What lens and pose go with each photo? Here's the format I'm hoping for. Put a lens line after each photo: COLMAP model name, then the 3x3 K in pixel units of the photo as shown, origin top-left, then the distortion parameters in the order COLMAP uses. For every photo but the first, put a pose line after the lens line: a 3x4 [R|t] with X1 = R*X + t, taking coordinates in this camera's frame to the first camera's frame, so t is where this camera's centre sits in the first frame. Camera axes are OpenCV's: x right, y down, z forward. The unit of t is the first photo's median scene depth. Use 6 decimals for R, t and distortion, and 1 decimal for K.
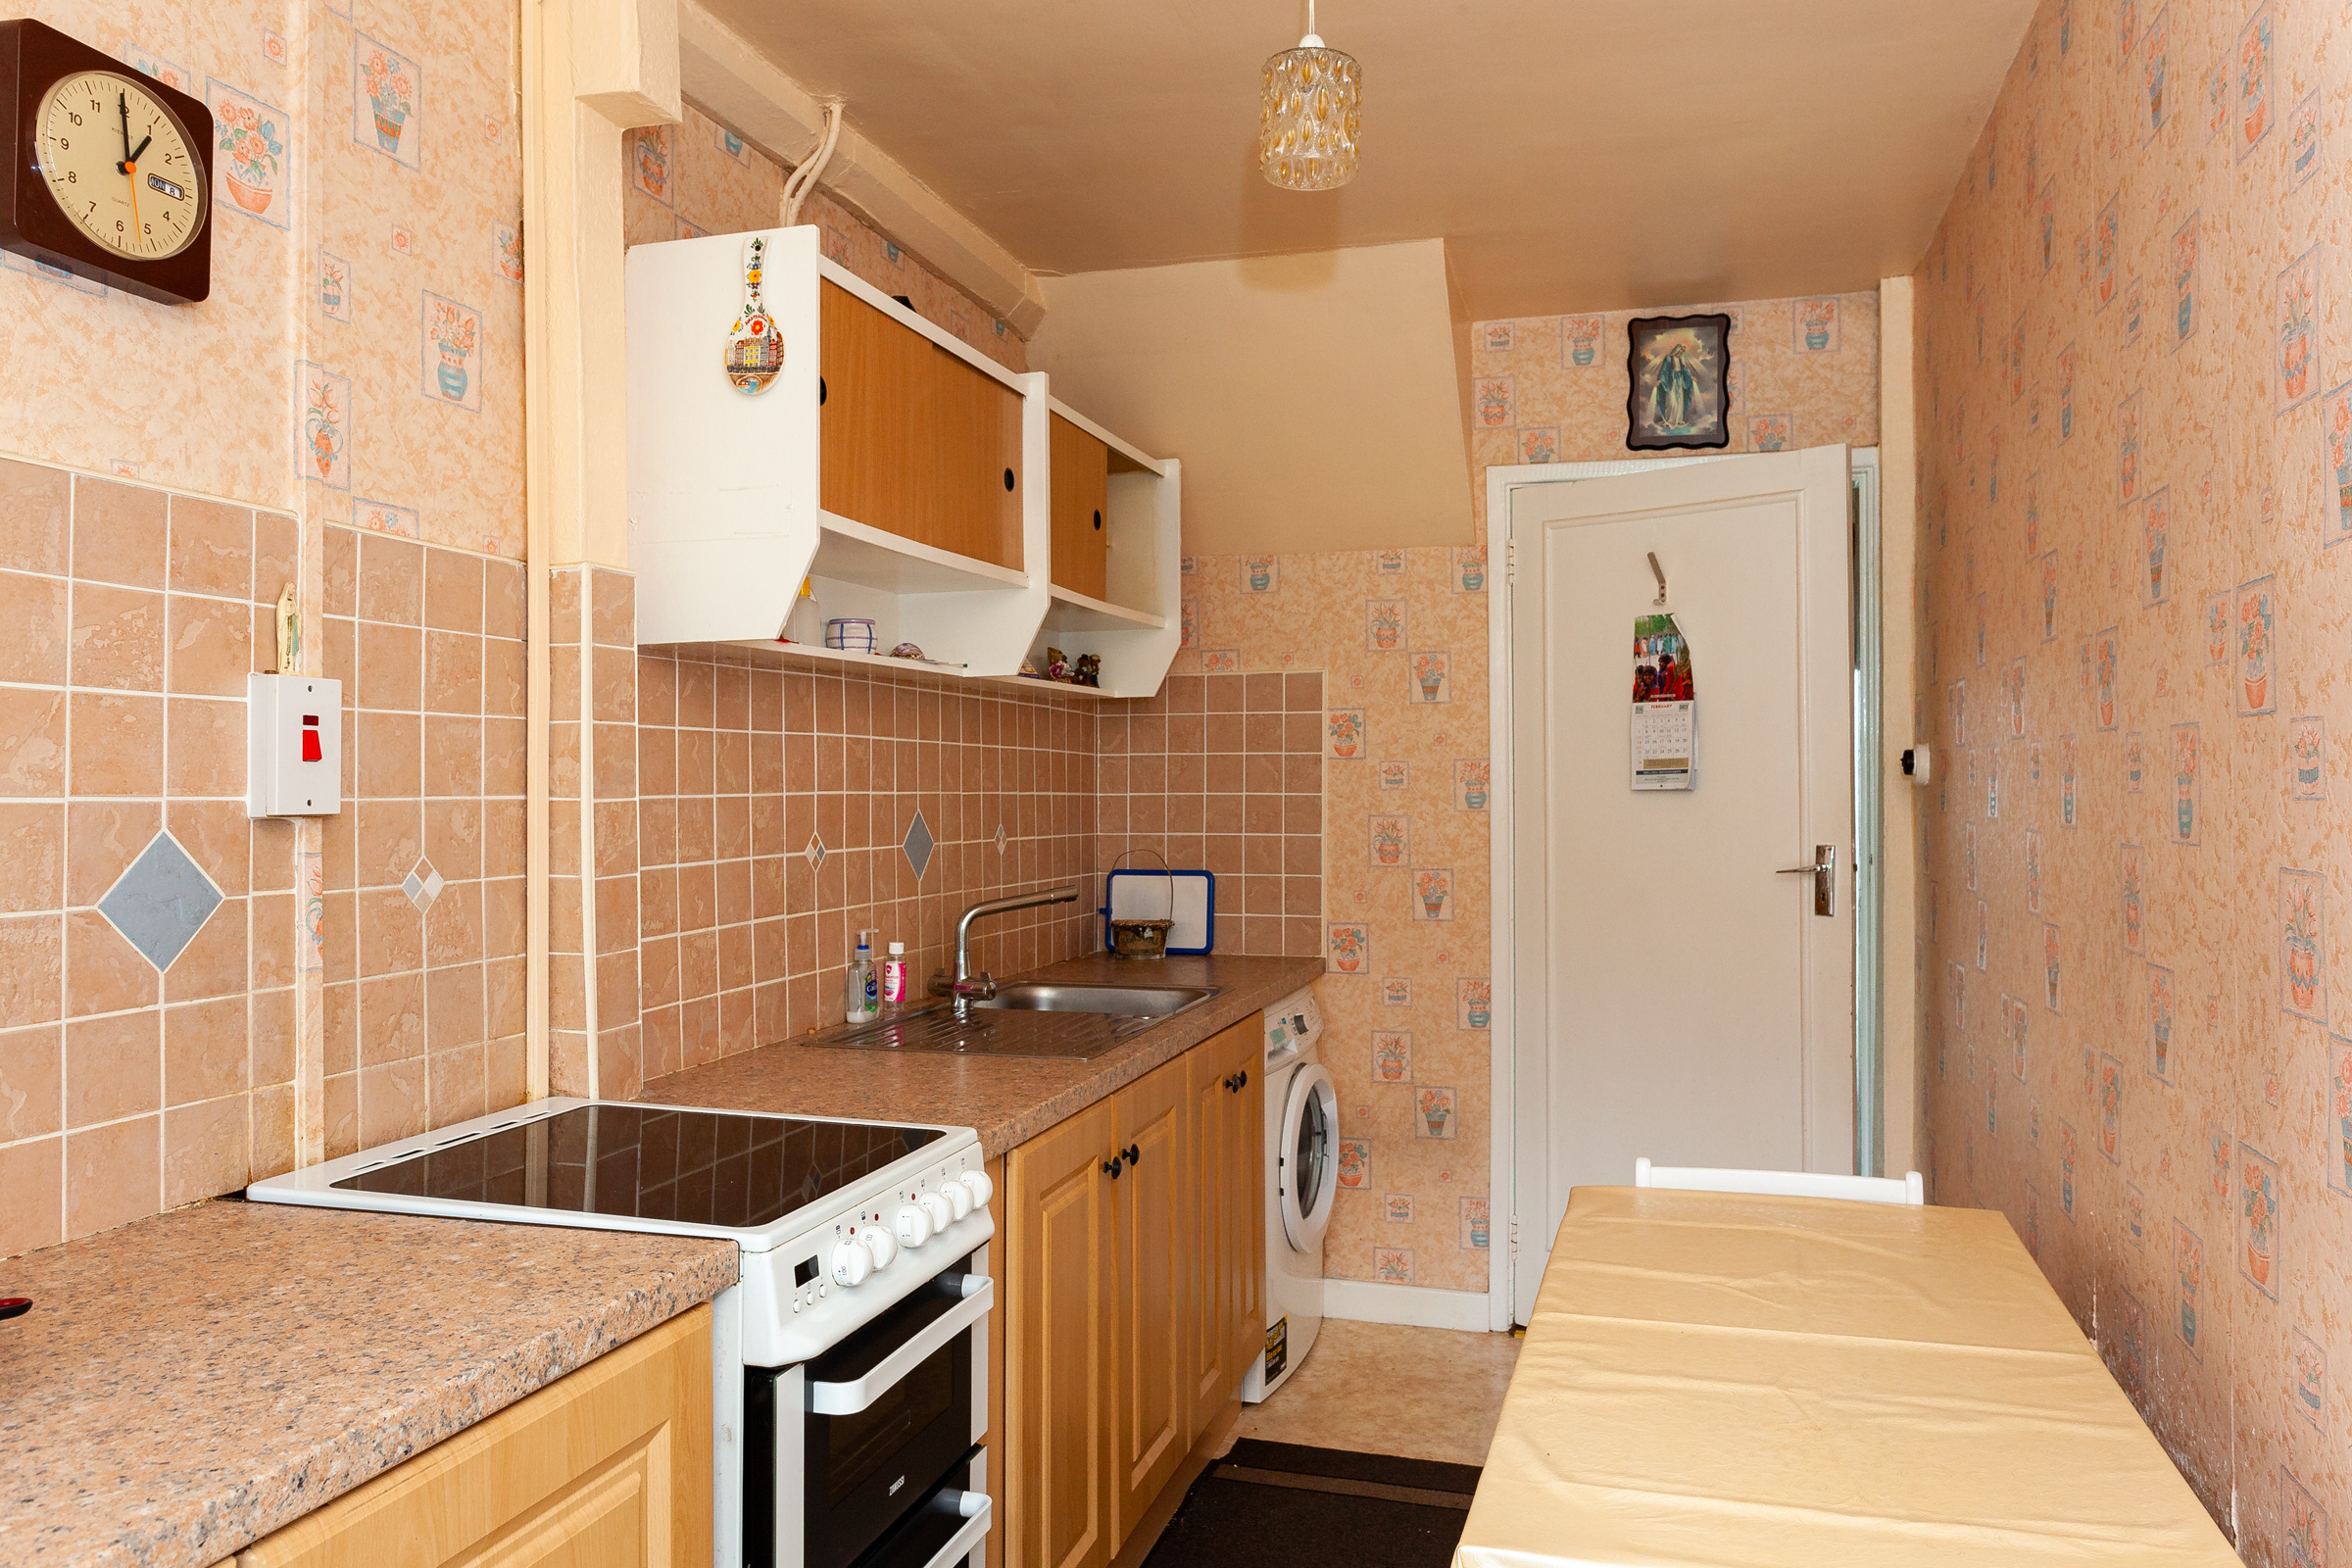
lens RADIAL K [[1359.0, 0, 1173.4], [0, 1359.0, 787.3], [0, 0, 1]] dist [0.004675, 0.000265]
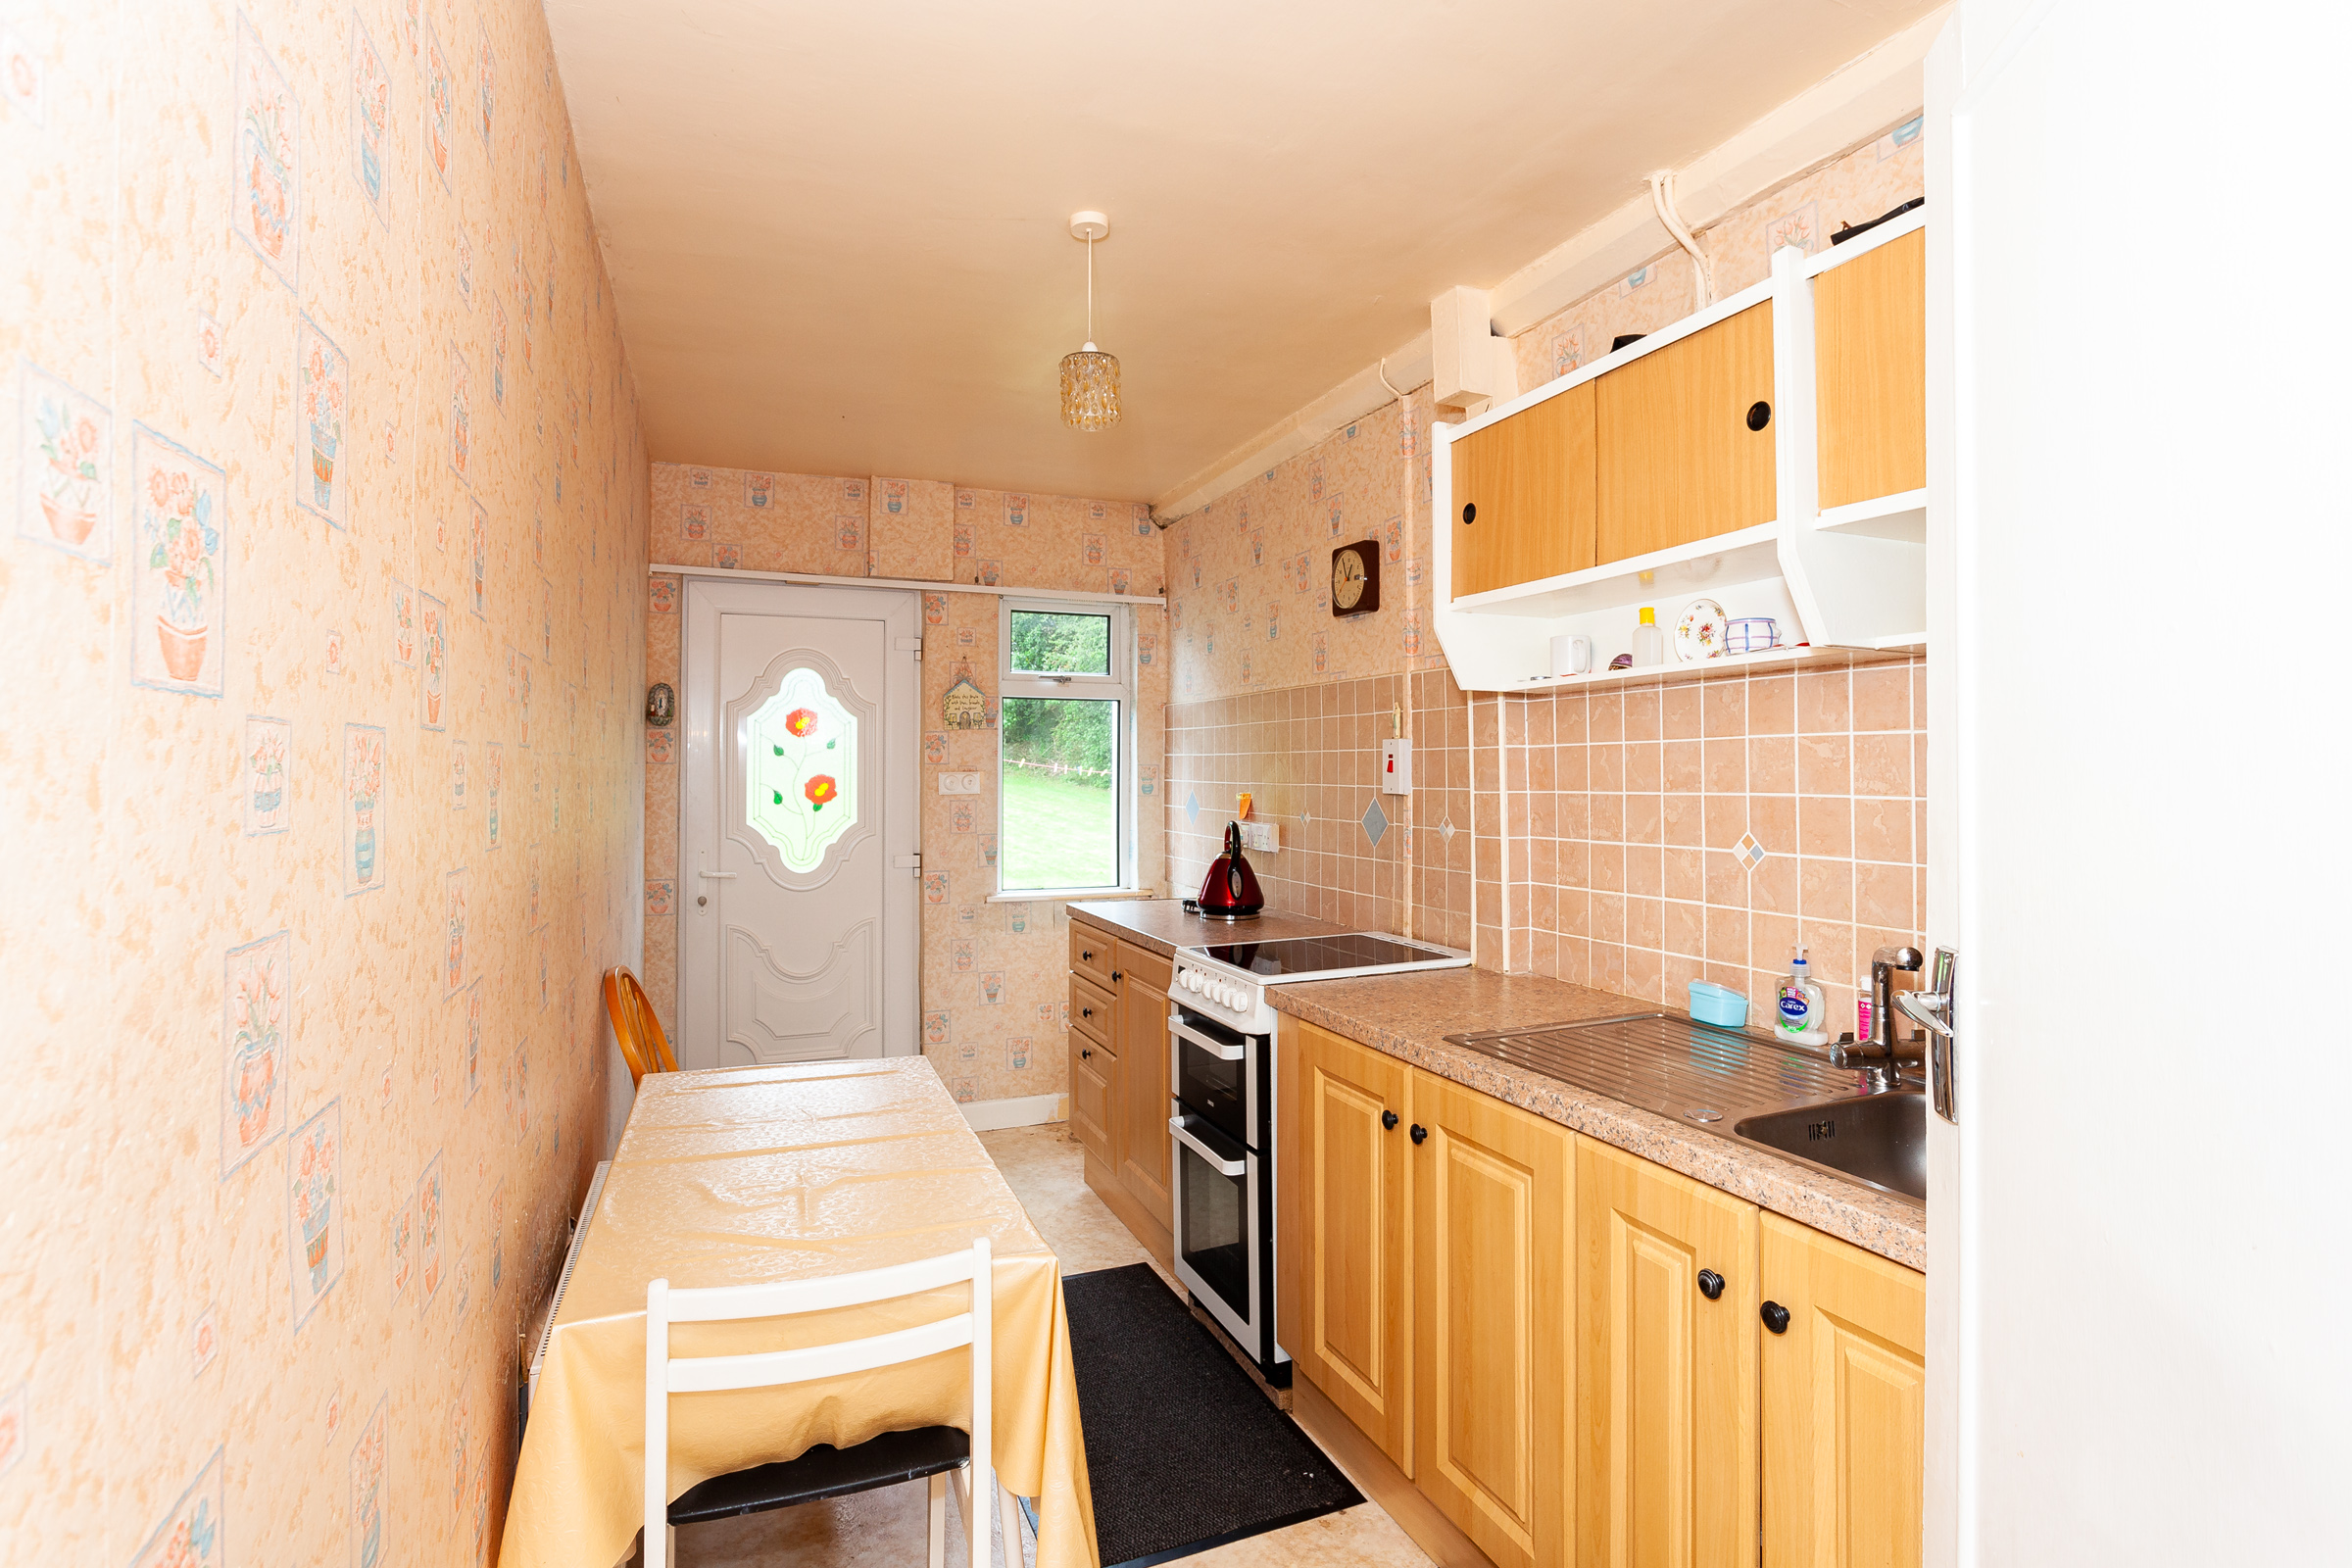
lens RADIAL K [[1156.7, 0, 1175.3], [0, 1156.7, 768.5], [0, 0, 1]] dist [-0.001761, -0.000073]
pose [[-0.733167, 0.003179, -0.680041, 0.866832], [0.003492, 0.999993, 0.000911, -0.023487], [0.680039, -0.001707, -0.733174, 1.792111]]
